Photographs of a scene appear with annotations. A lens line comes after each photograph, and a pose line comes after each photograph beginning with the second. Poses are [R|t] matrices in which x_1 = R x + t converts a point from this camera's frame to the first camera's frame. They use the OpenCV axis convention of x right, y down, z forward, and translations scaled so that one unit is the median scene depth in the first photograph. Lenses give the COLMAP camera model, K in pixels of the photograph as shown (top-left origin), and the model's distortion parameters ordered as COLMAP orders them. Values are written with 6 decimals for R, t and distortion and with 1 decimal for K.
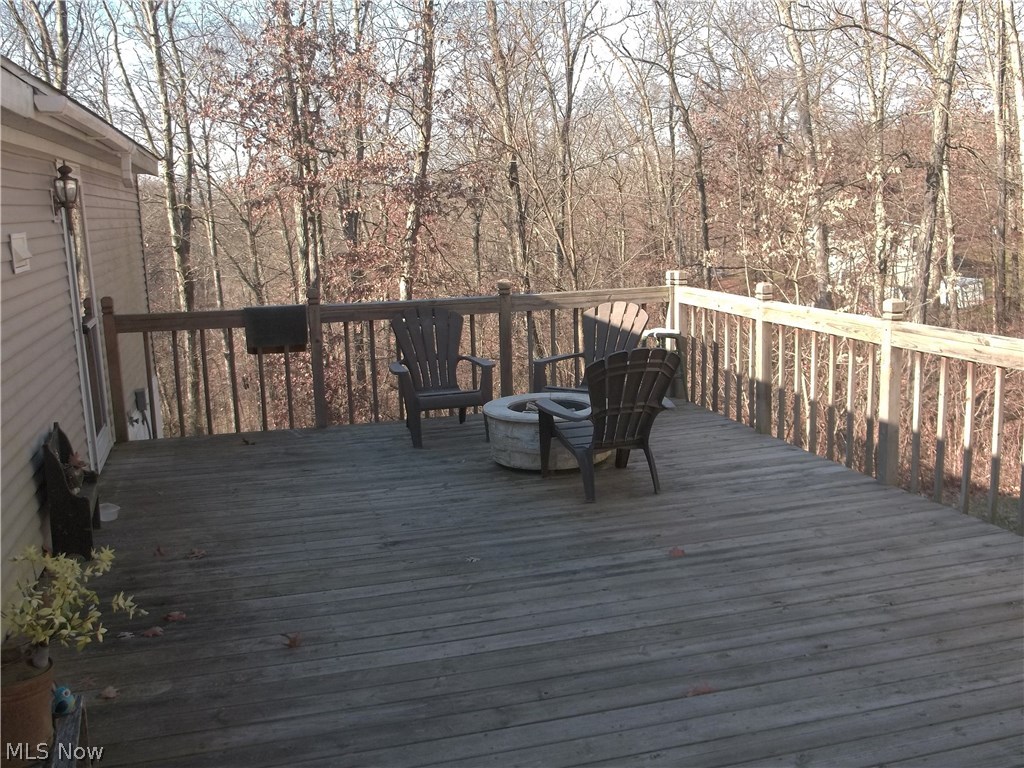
lens RADIAL K [[1003.1, 0, 512.0], [0, 1003.1, 384.0], [0, 0, 1]] dist [-0.001023, 0.001065]
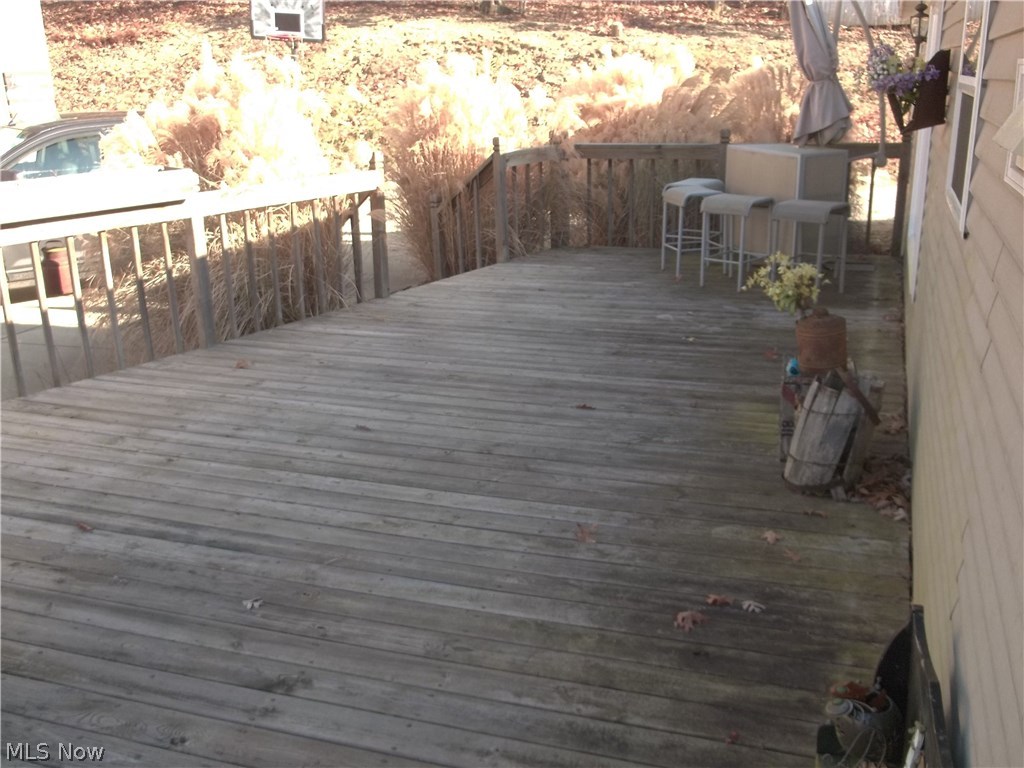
lens RADIAL K [[1003.1, 0, 512.0], [0, 1003.1, 384.0], [0, 0, 1]] dist [-0.001023, 0.001065]
pose [[-0.819023, -0.118498, 0.561390, -0.630895], [0.146518, 0.902805, 0.404322, -0.237169], [-0.554737, 0.413403, -0.722056, 1.550590]]
